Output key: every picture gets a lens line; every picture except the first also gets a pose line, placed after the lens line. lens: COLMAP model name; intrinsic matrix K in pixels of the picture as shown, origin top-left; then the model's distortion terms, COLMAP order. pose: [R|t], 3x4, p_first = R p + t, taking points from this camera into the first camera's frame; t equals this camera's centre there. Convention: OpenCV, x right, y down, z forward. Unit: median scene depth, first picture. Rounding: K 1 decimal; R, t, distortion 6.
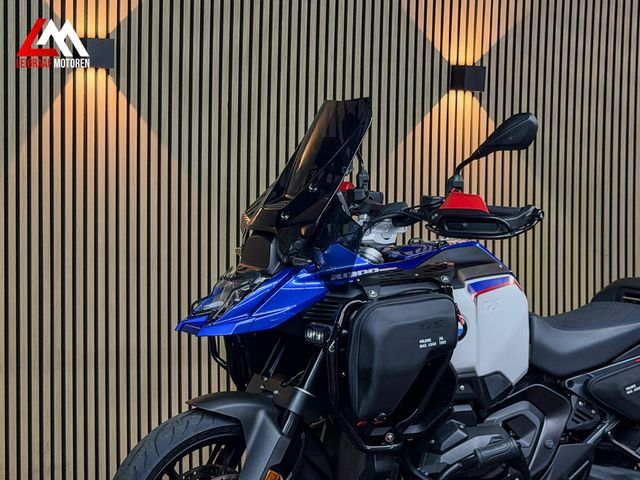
lens RADIAL K [[1425.2, 0, 320.0], [0, 1425.2, 240.0], [0, 0, 1]] dist [0.137230, 0.062490]
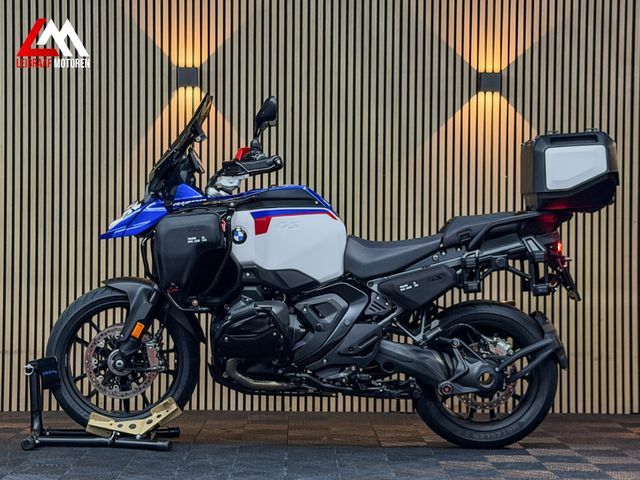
lens RADIAL K [[1425.2, 0, 320.0], [0, 1425.2, 240.0], [0, 0, 1]] dist [0.137230, 0.062490]
pose [[0.876682, 0.000073, -0.481070, 0.826457], [-0.016242, 0.999434, -0.029447, 0.099307], [0.480795, 0.033629, 0.876188, -0.292041]]
